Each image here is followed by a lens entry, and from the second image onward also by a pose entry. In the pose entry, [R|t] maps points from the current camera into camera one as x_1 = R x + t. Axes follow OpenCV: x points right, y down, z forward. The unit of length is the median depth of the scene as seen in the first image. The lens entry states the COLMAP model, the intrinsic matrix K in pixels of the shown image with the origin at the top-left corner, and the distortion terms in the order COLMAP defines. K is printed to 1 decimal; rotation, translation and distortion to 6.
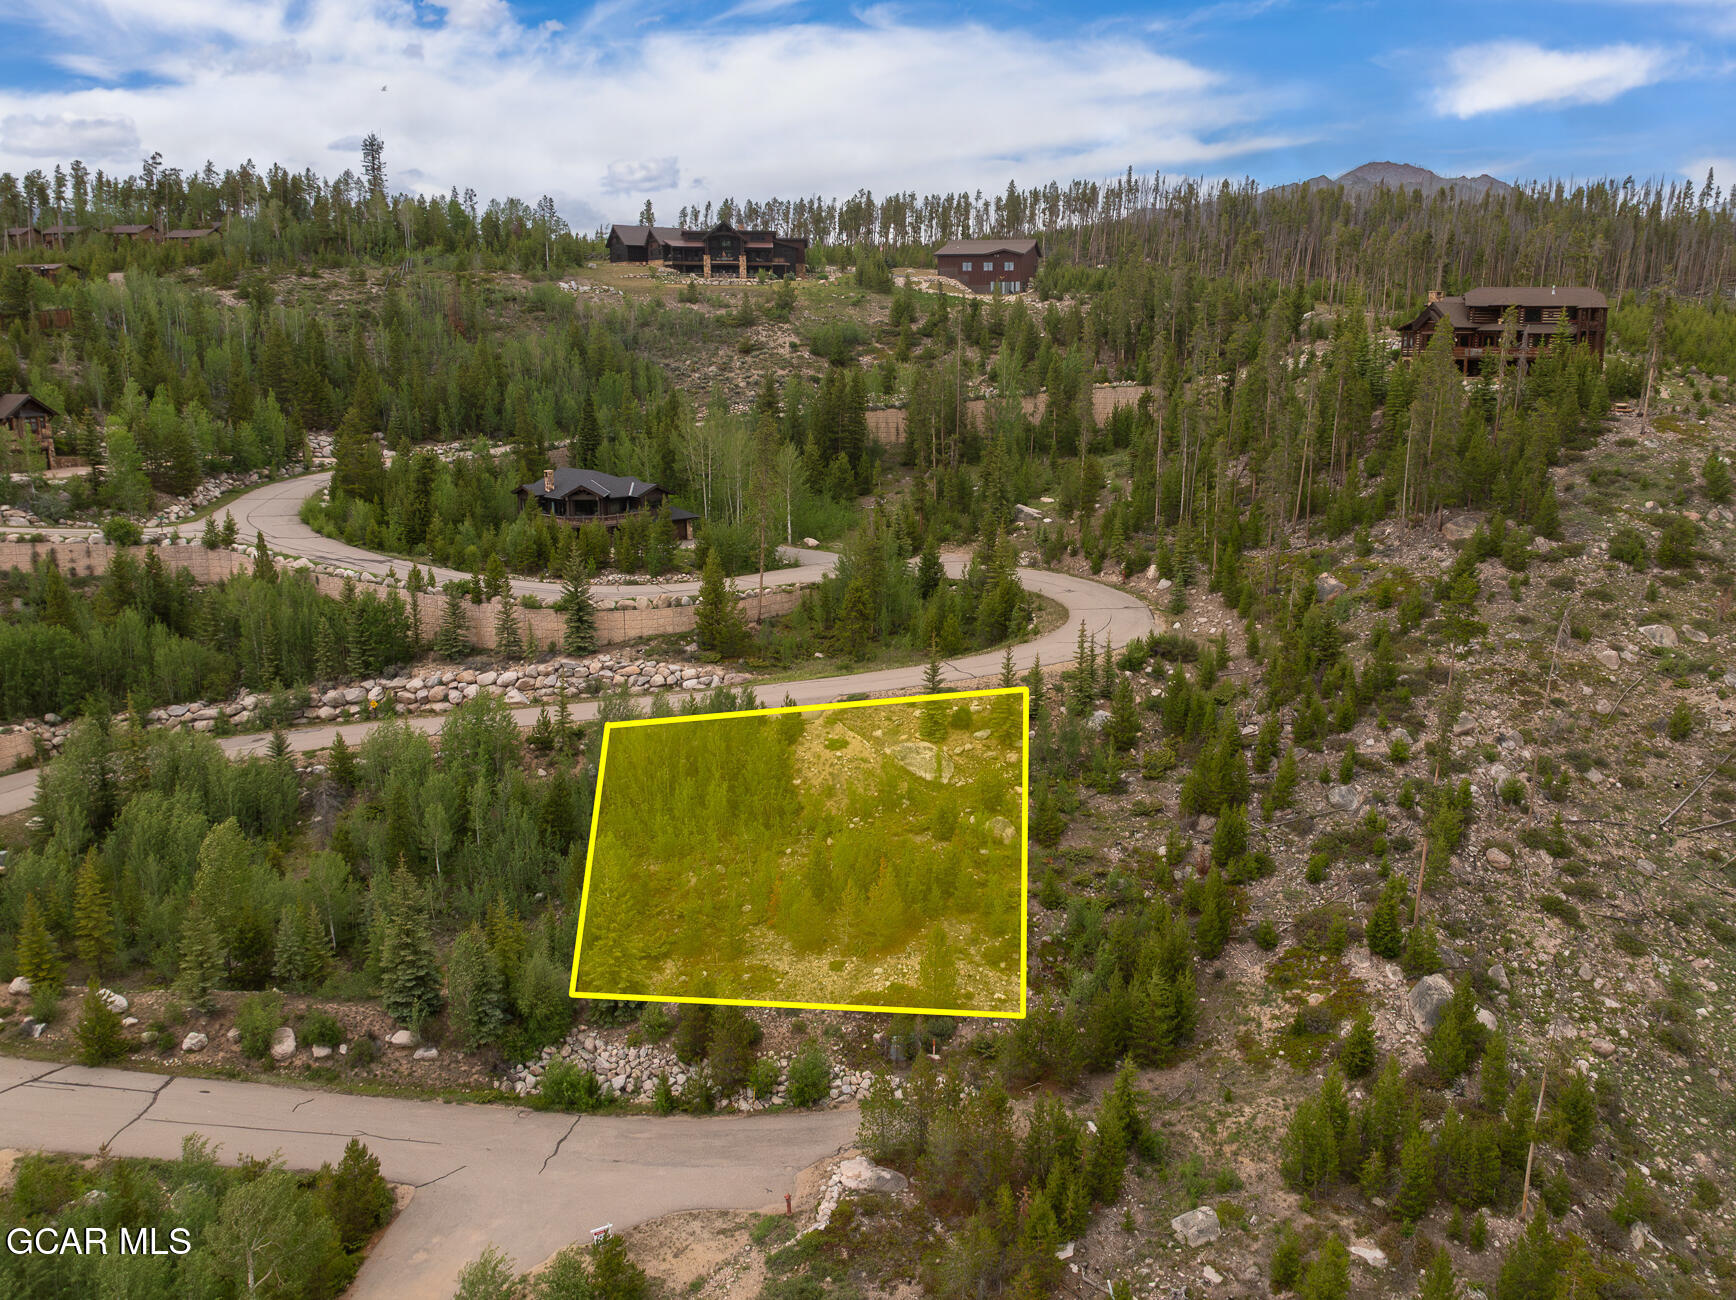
lens RADIAL K [[1410.2, 0, 972.9], [0, 1410.2, 655.3], [0, 0, 1]] dist [-0.027671, 0.010252]
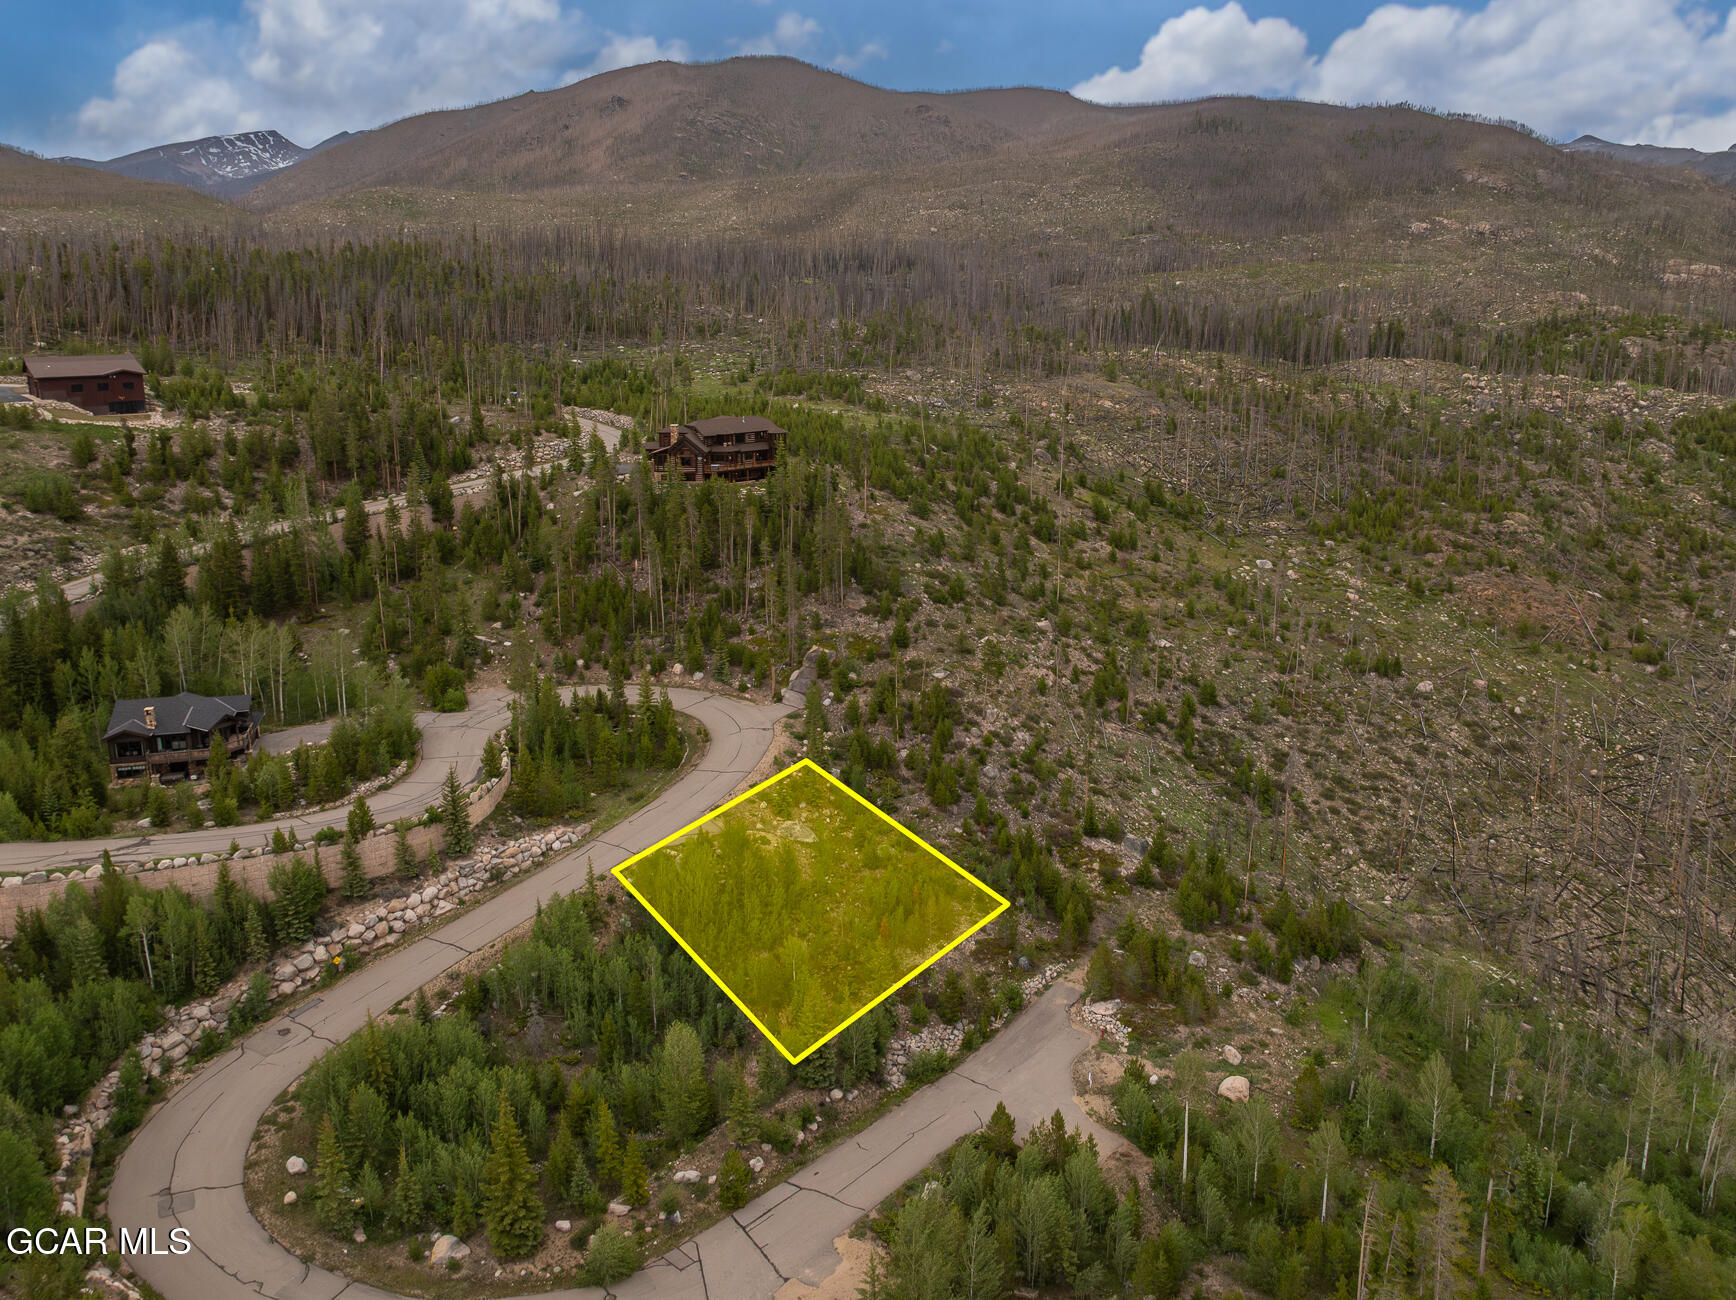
lens RADIAL K [[1355.5, 0, 938.8], [0, 1355.5, 608.4], [0, 0, 1]] dist [-0.030030, 0.004408]
pose [[0.568036, -0.198431, 0.798724, -1.161366], [0.187590, 0.976169, 0.109105, -0.317686], [-0.801340, 0.087857, 0.591722, -0.011934]]
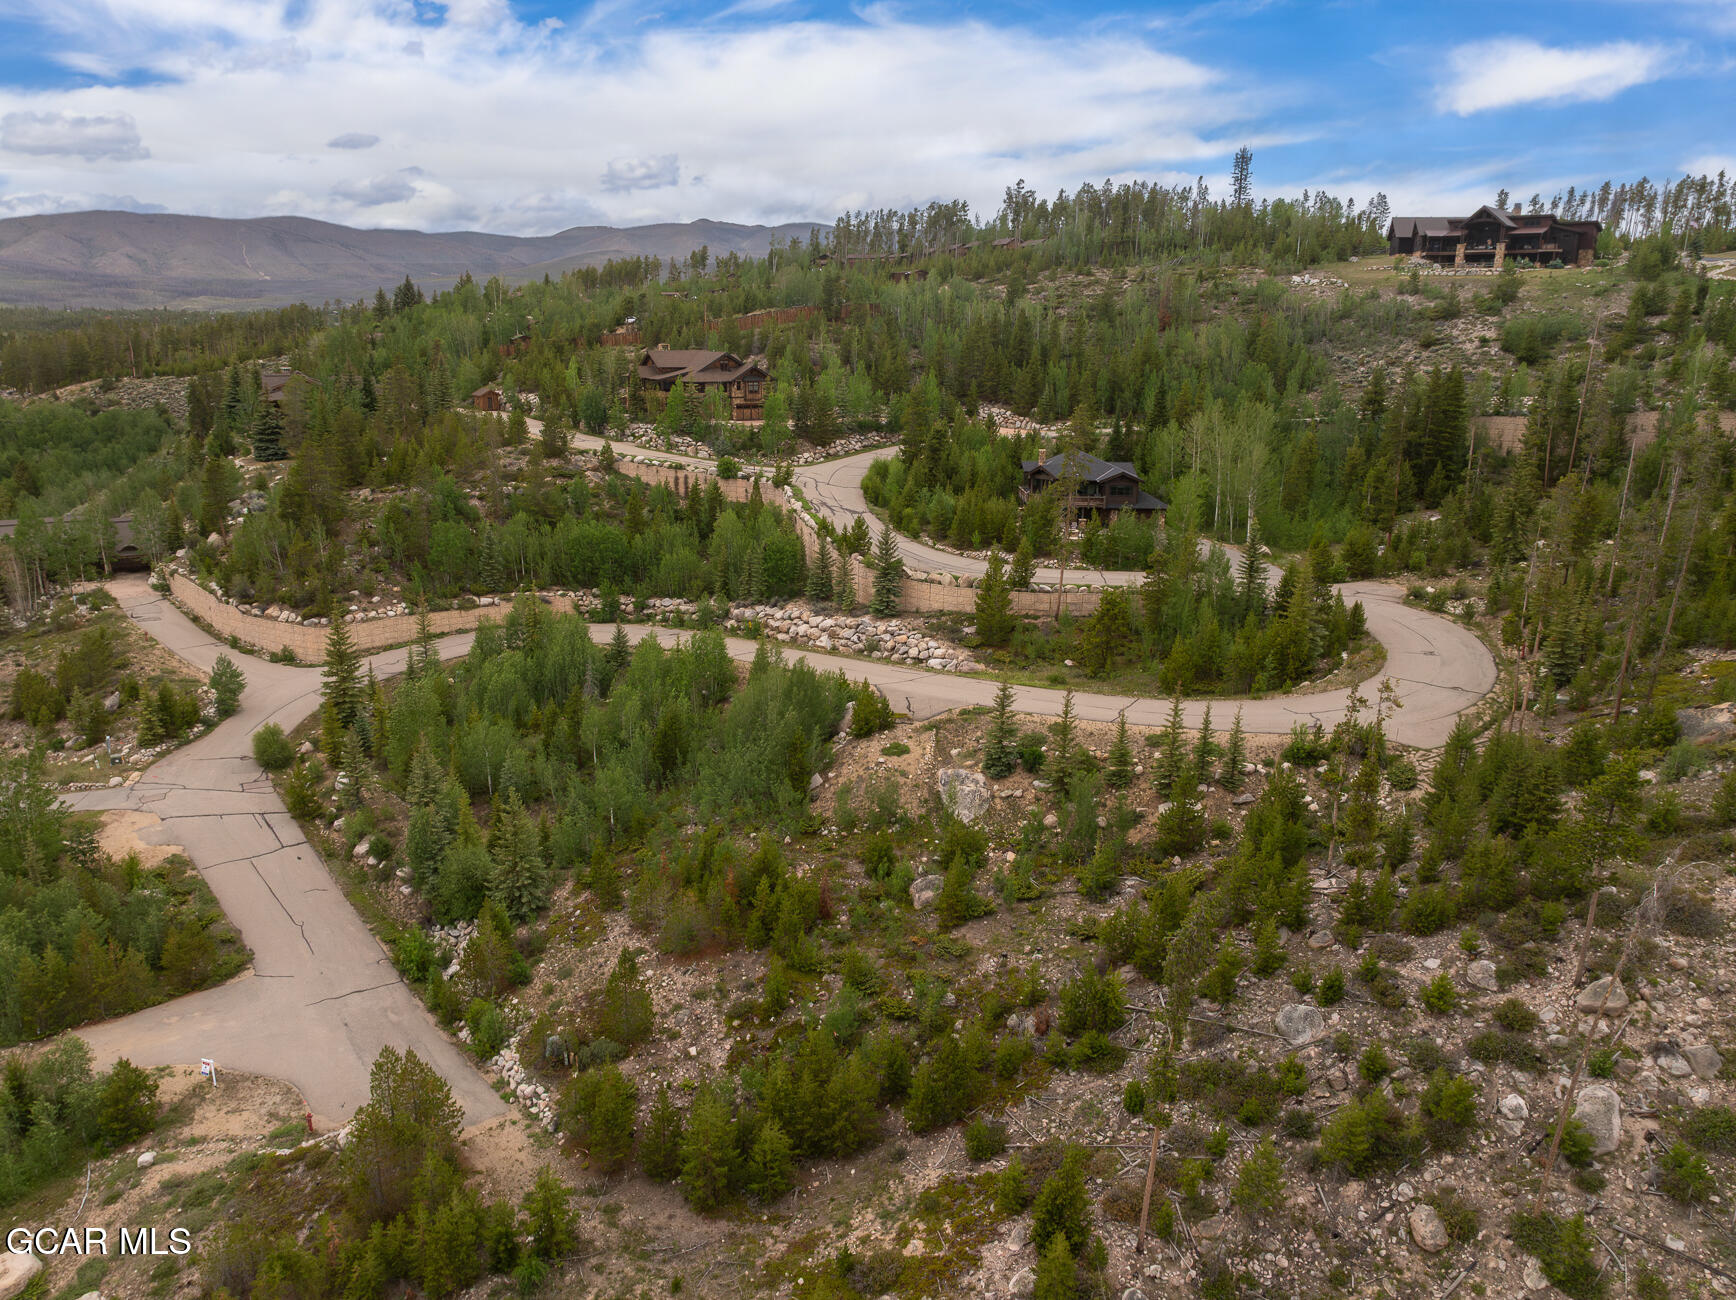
lens RADIAL K [[1210.3, 0, 873.2], [0, 1210.3, 625.3], [0, 0, 1]] dist [-0.022838, 0.004224]
pose [[0.649425, 0.186348, -0.737240, 0.525064], [-0.172949, 0.980296, 0.095435, -0.104435], [0.740497, 0.065527, 0.668857, 0.461324]]
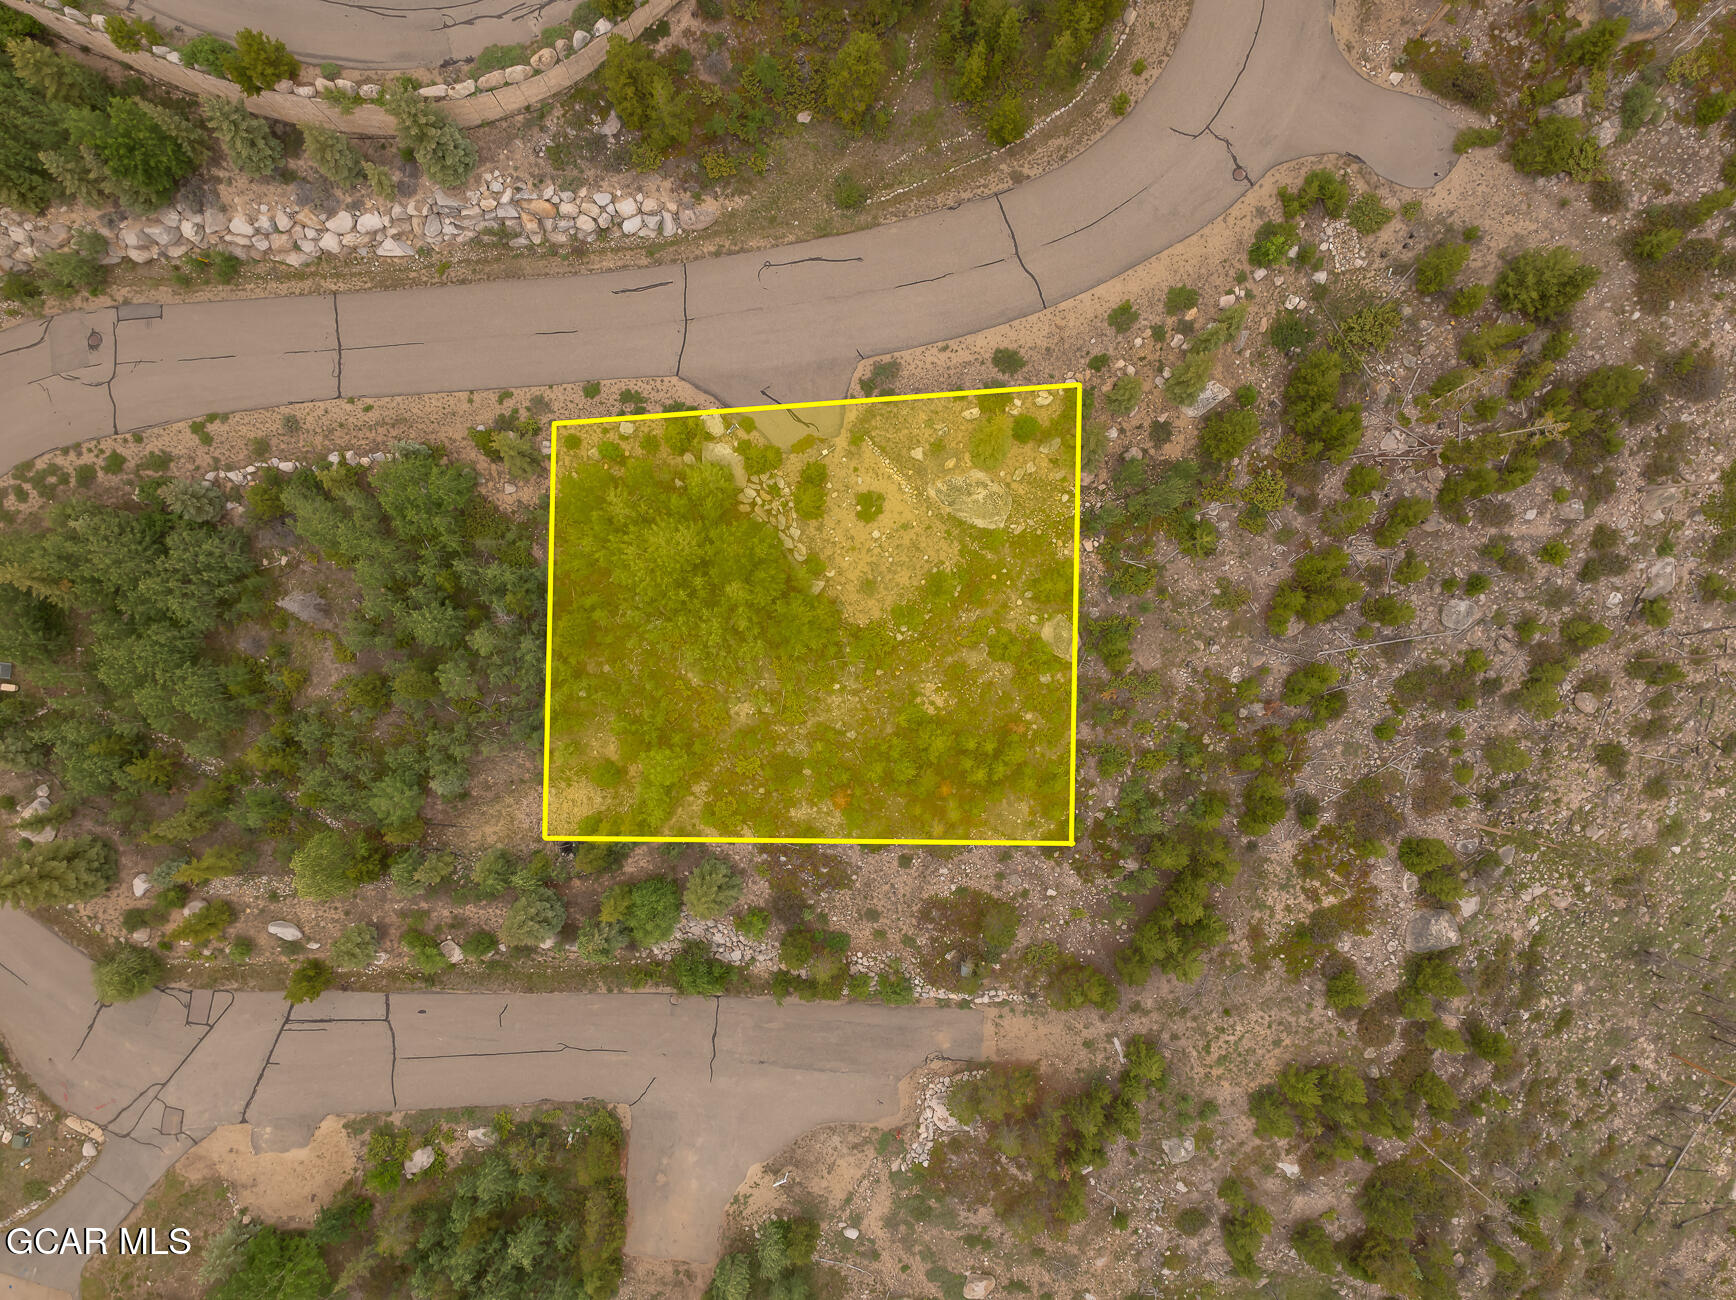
lens RADIAL K [[1230.1, 0, 868.0], [0, 1230.1, 650.0], [0, 0, 1]] dist [-0.007868, 0.003825]
pose [[0.999884, -0.009793, -0.011699, -0.097752], [0.013702, 0.239183, 0.970878, -0.651286], [-0.006710, -0.970925, 0.239290, 0.806889]]
